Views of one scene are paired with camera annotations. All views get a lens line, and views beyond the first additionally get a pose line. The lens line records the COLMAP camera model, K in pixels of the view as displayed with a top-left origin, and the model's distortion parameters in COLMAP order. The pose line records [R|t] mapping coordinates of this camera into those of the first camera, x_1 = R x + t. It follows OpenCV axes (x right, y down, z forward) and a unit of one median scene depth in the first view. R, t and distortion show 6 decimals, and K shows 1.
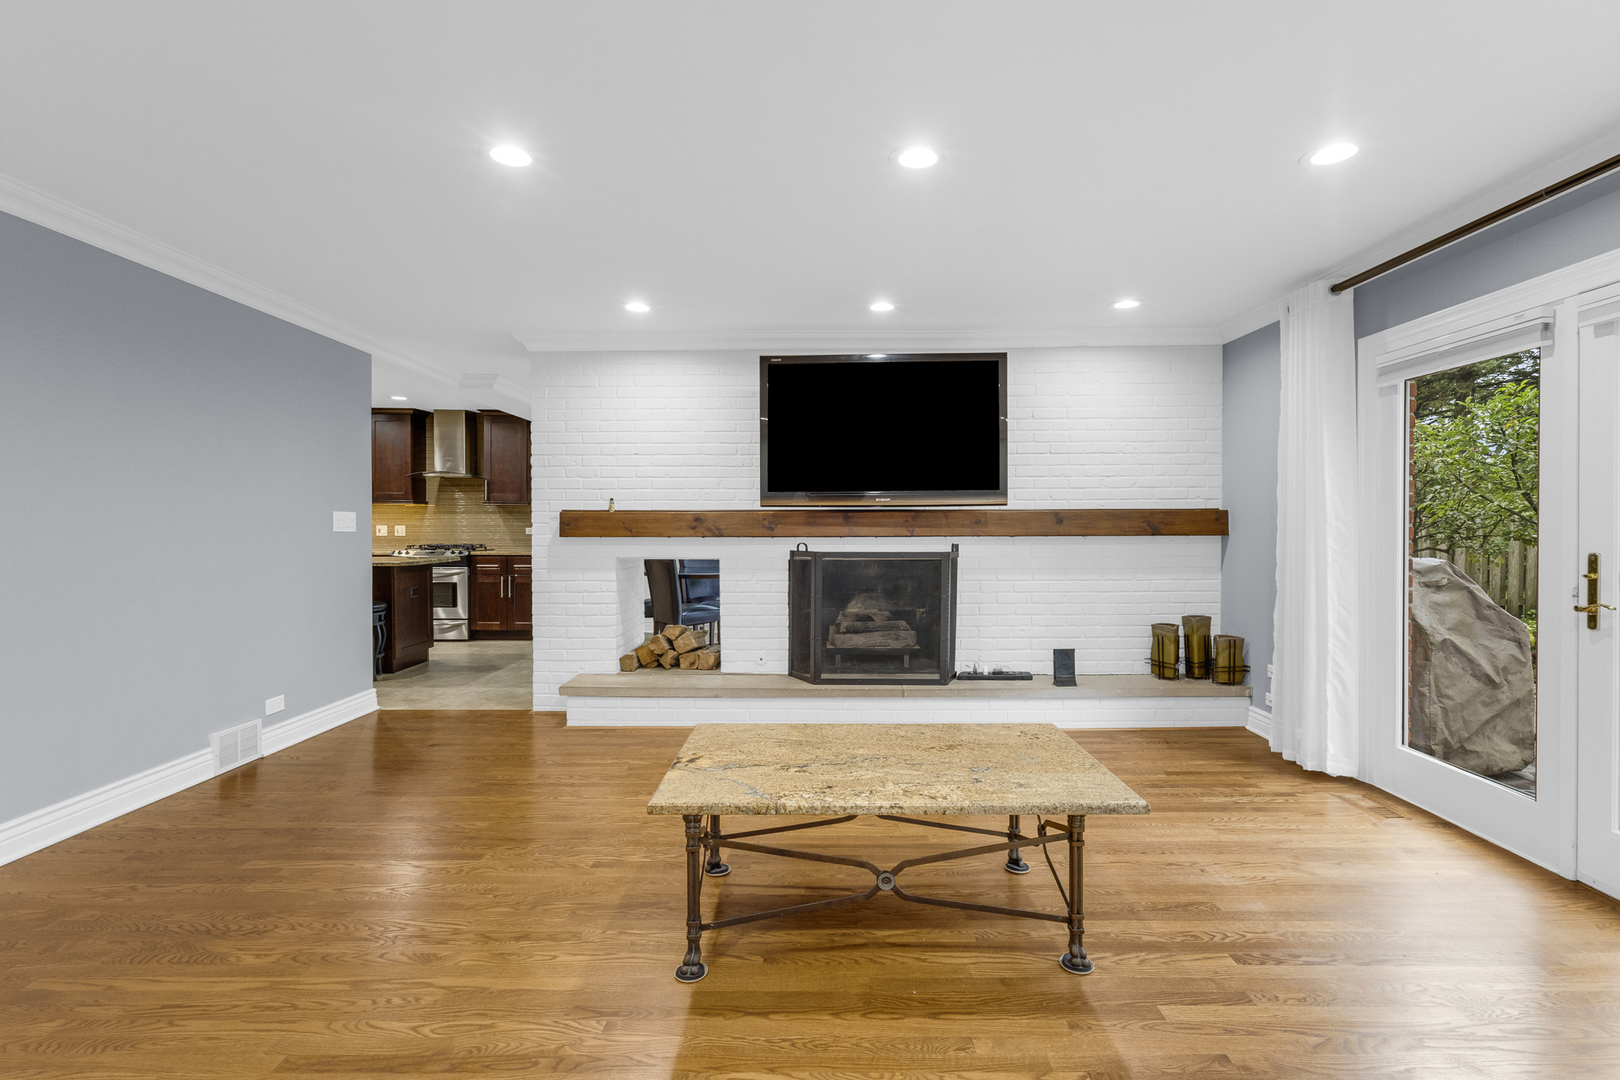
lens RADIAL K [[769.4, 0, 817.7], [0, 769.4, 530.1], [0, 0, 1]] dist [-0.001486, 0.000277]
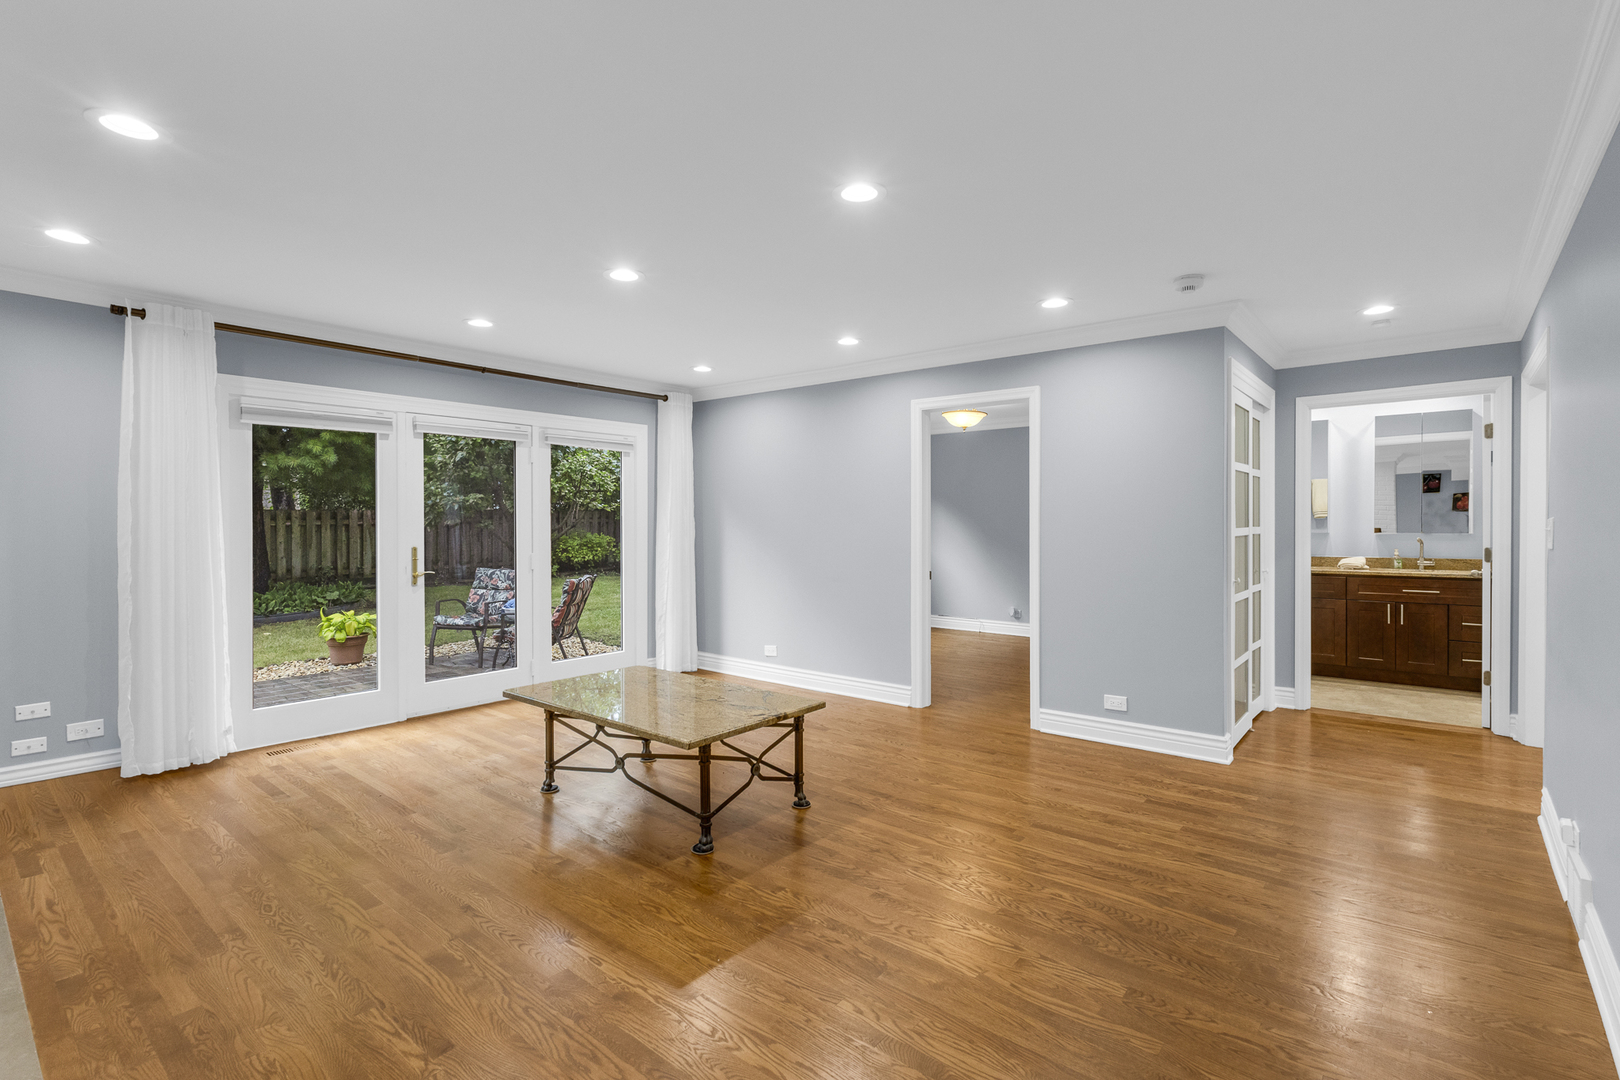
lens RADIAL K [[769.4, 0, 817.7], [0, 769.4, 530.1], [0, 0, 1]] dist [-0.001486, 0.000277]
pose [[-0.784025, -0.007396, 0.620685, -1.108644], [0.003720, 0.999855, 0.016612, -0.046913], [-0.620718, 0.015333, -0.783884, 2.056772]]
